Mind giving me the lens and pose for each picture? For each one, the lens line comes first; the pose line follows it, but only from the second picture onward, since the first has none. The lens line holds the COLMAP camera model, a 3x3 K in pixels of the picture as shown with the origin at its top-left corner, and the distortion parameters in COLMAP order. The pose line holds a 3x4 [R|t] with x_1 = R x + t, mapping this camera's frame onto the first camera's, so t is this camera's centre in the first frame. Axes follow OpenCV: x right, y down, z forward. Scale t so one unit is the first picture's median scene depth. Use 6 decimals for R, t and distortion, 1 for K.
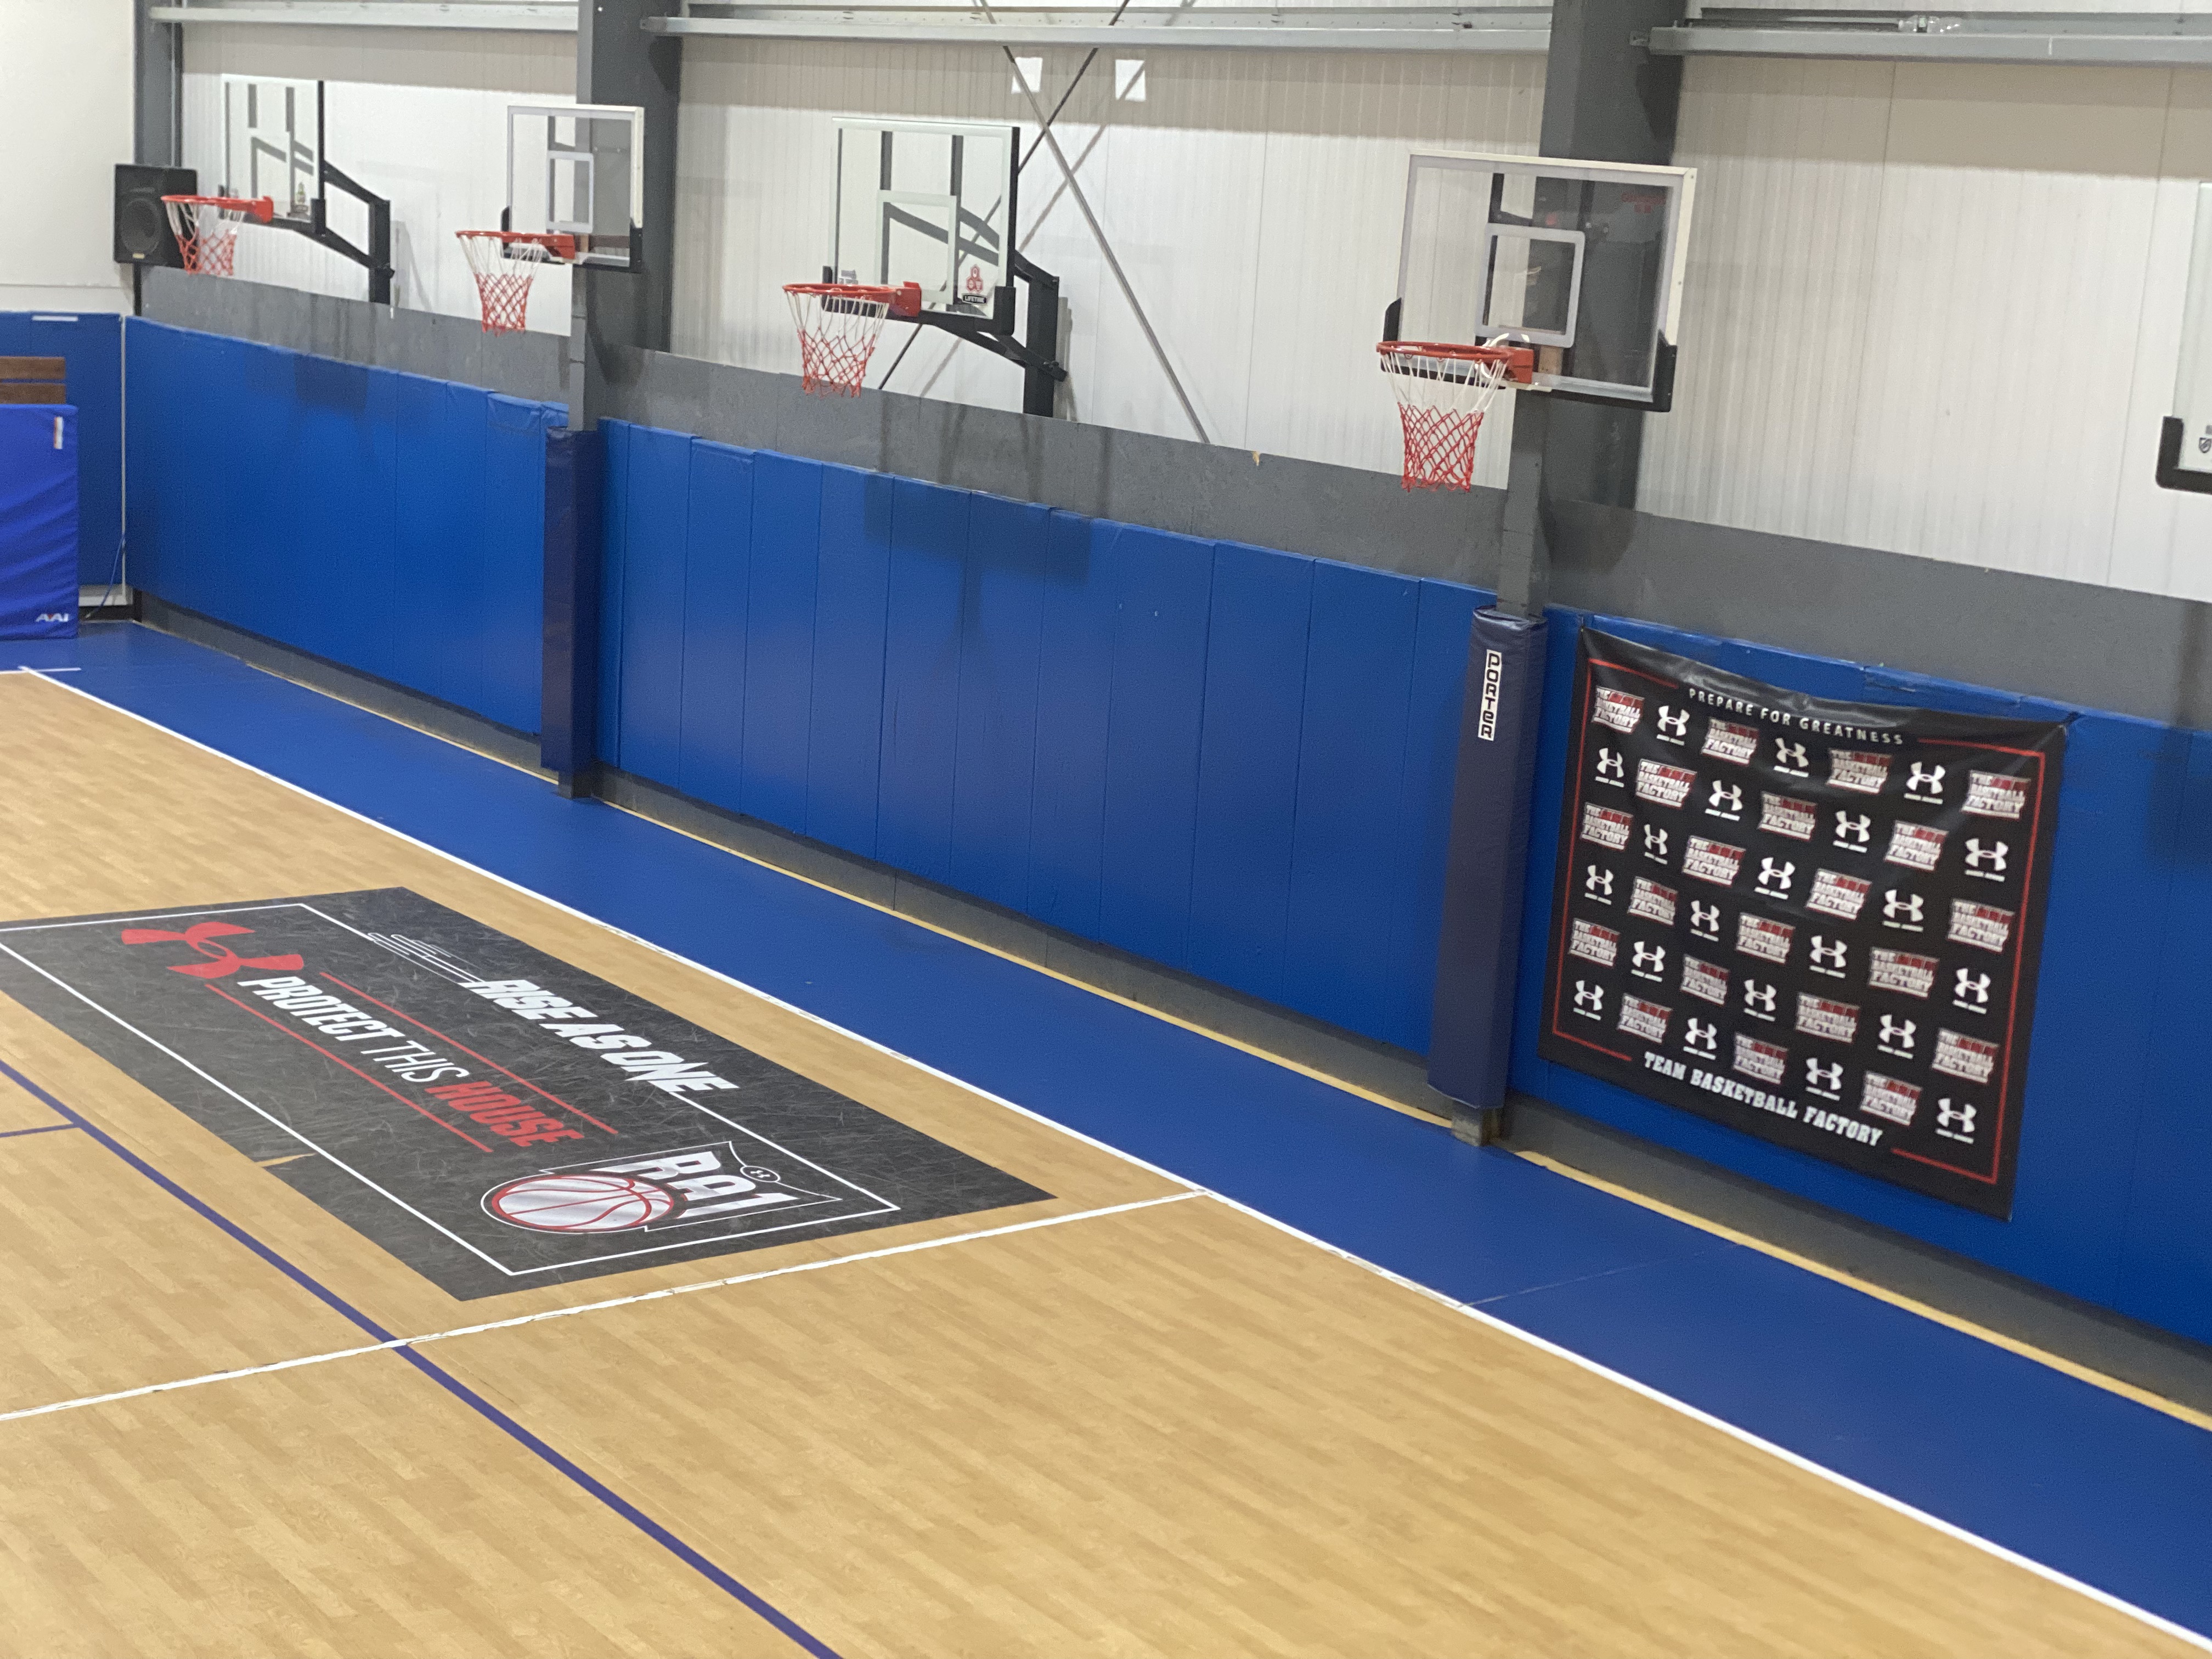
lens RADIAL K [[3312.6, 0, 1087.8], [0, 3312.6, 798.6], [0, 0, 1]] dist [0.102706, 0.000000]
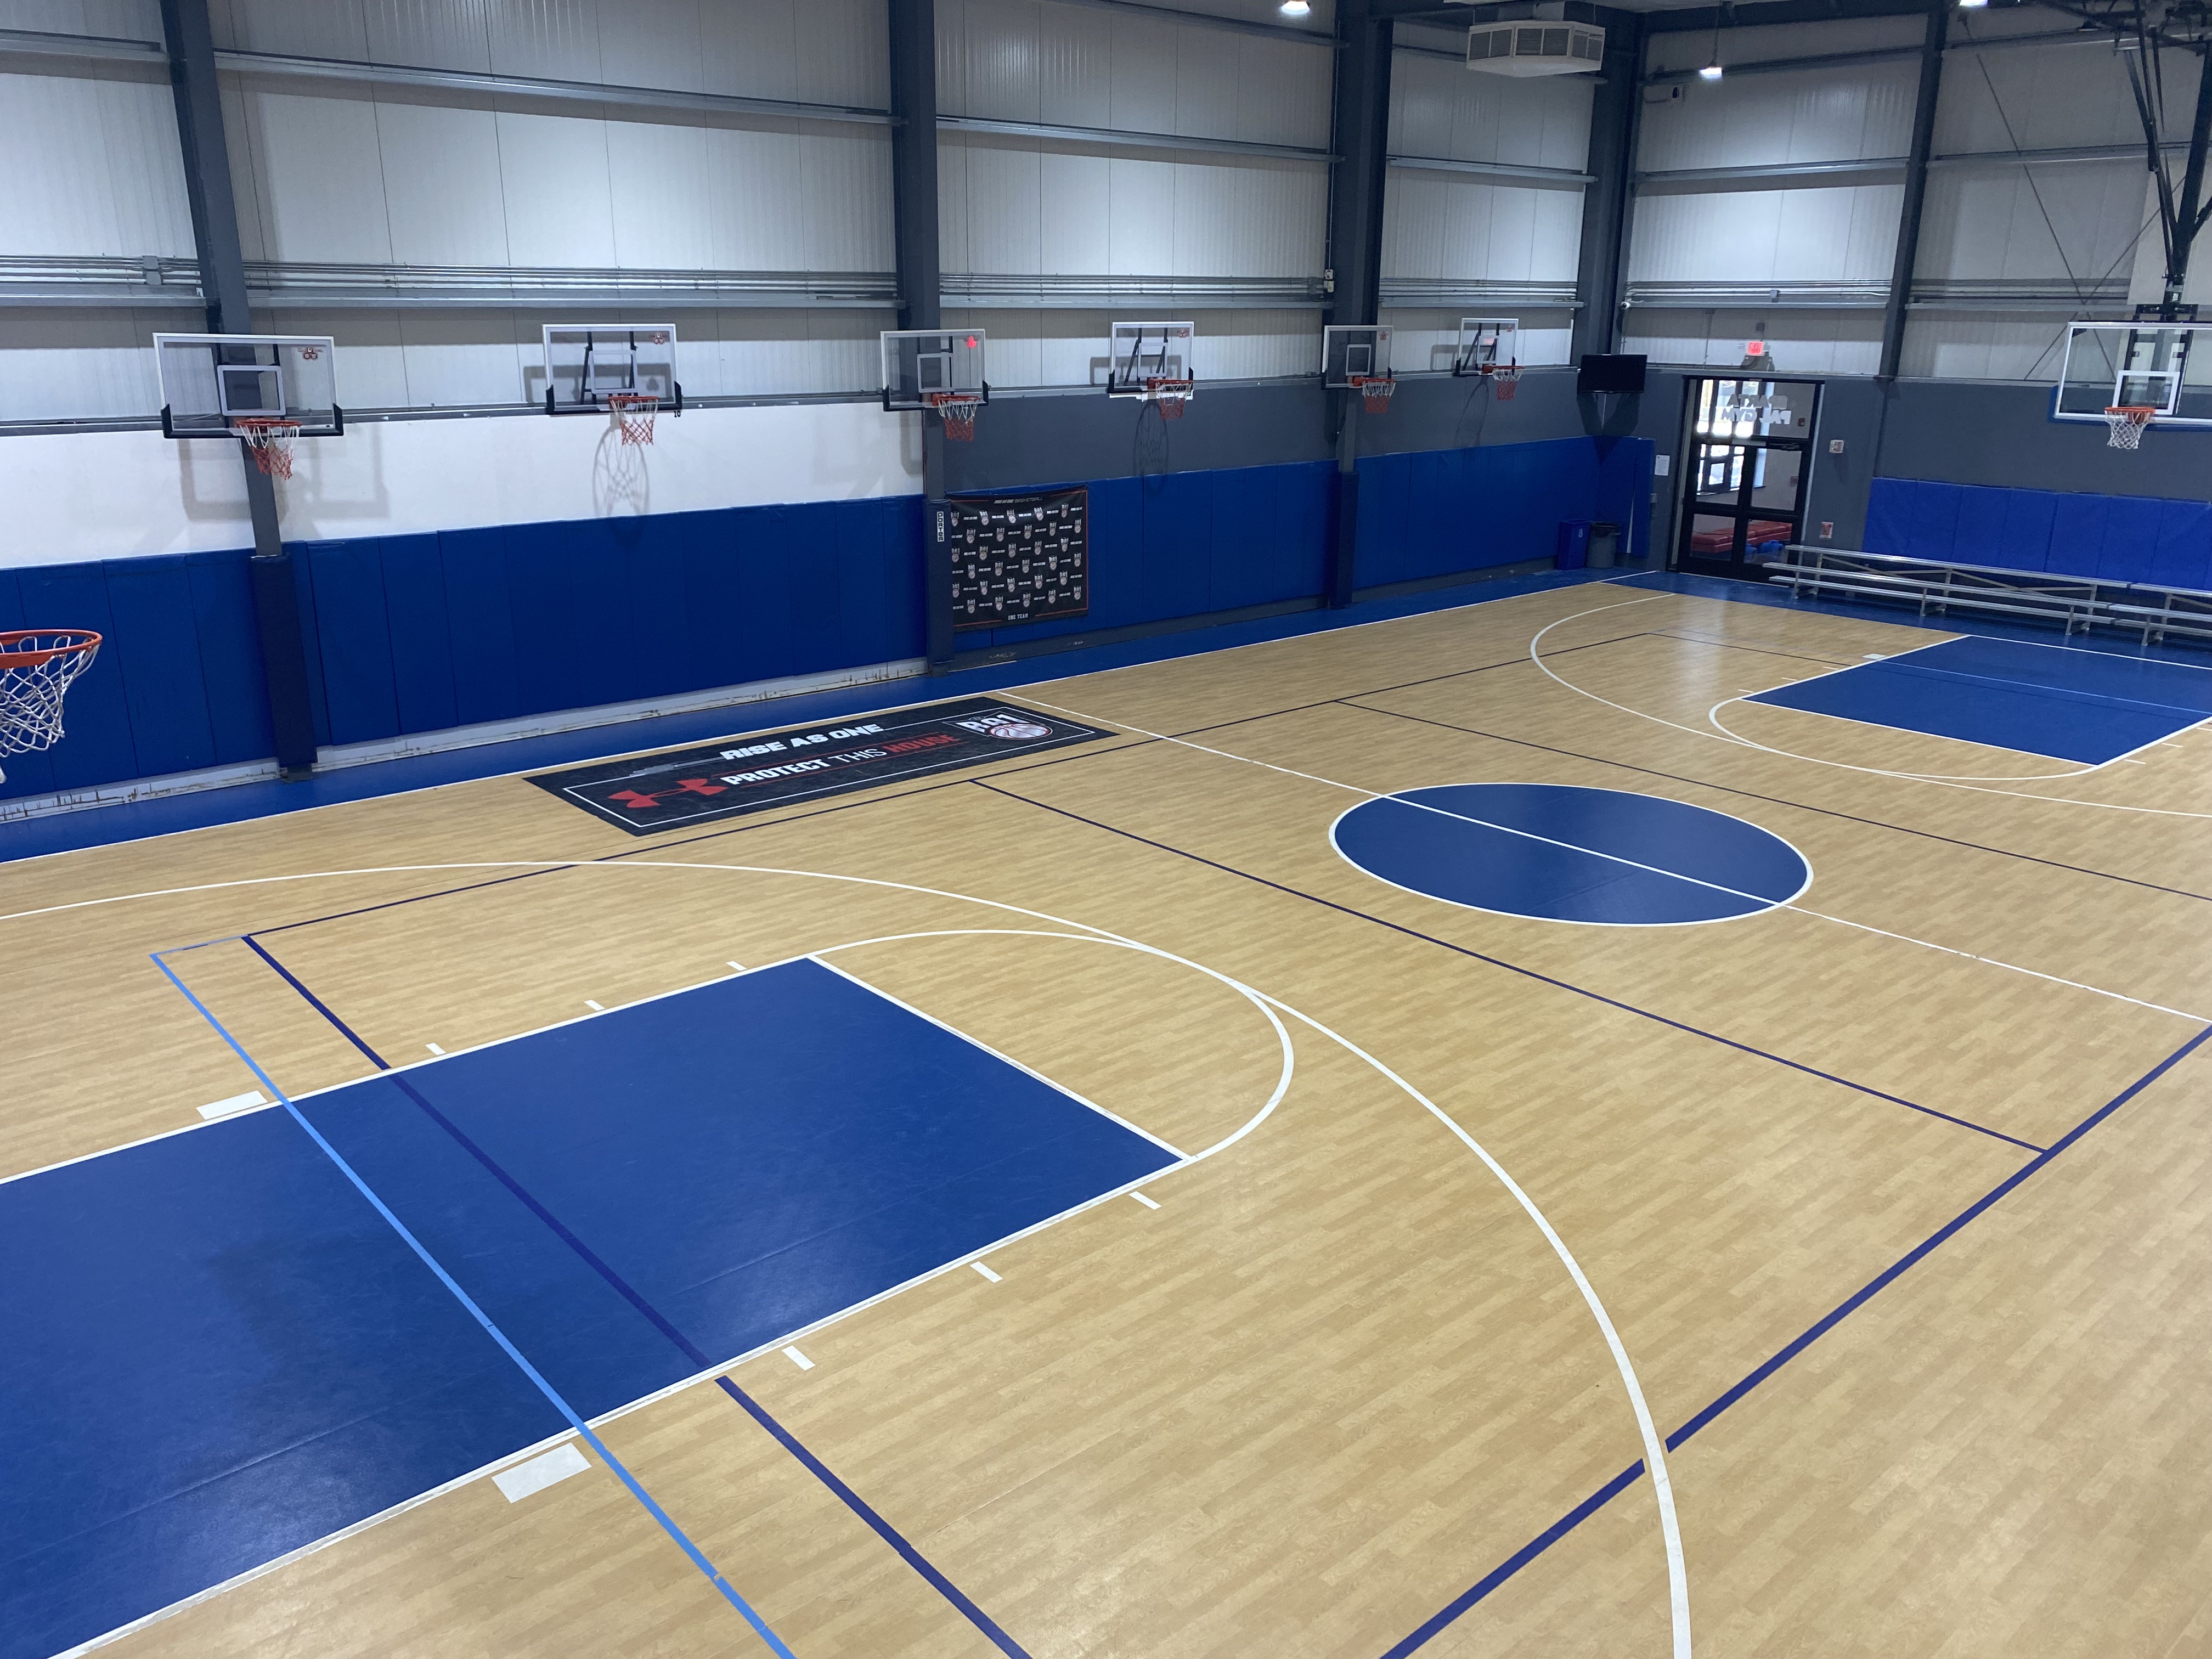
lens RADIAL K [[1684.5, 0, 1073.9], [0, 1684.5, 826.9], [0, 0, 1]] dist [0.038998, -0.042864]
pose [[0.058903, 0.237196, -0.969674, 0.621716], [-0.189930, 0.956281, 0.222382, -0.041669], [0.980029, 0.171071, 0.101378, 0.164880]]
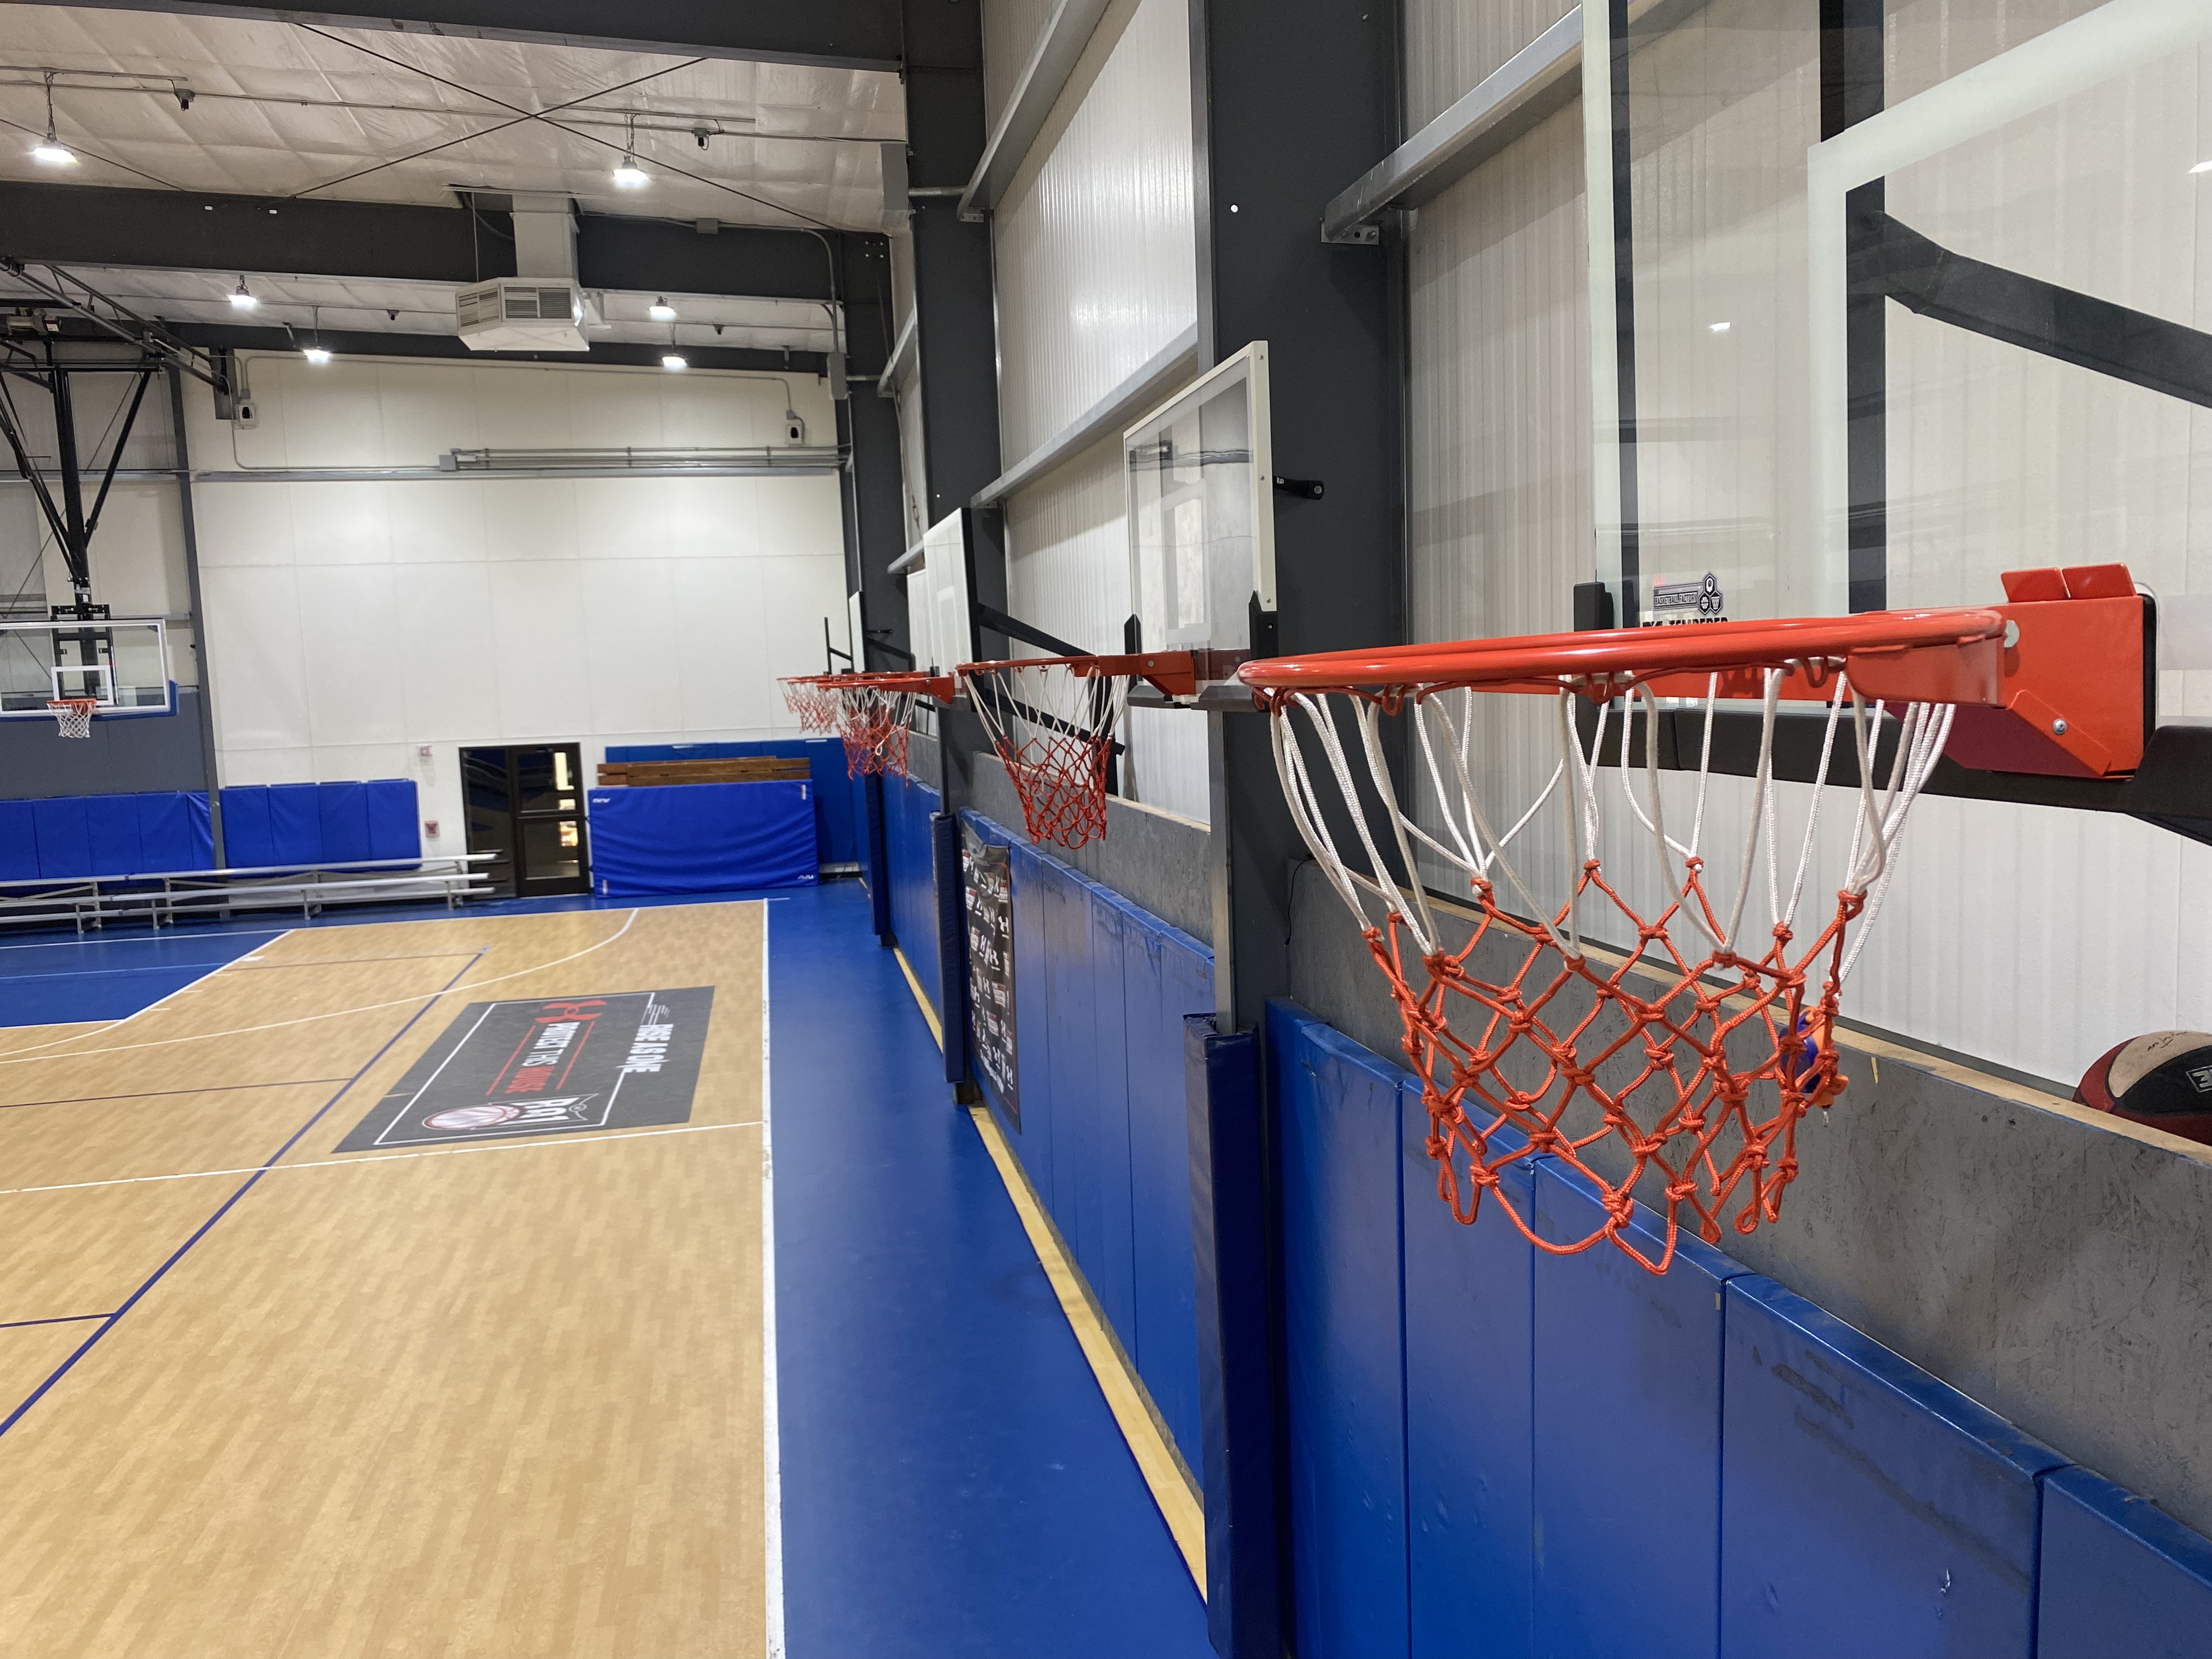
lens RADIAL K [[1684.5, 0, 1107.8], [0, 1684.5, 851.2], [0, 0, 1]] dist [0.038998, -0.042864]
pose [[0.898094, -0.045692, -0.437423, 0.660381], [0.007802, 0.996087, -0.088030, 0.051424], [0.439734, 0.075647, 0.894937, 0.209123]]
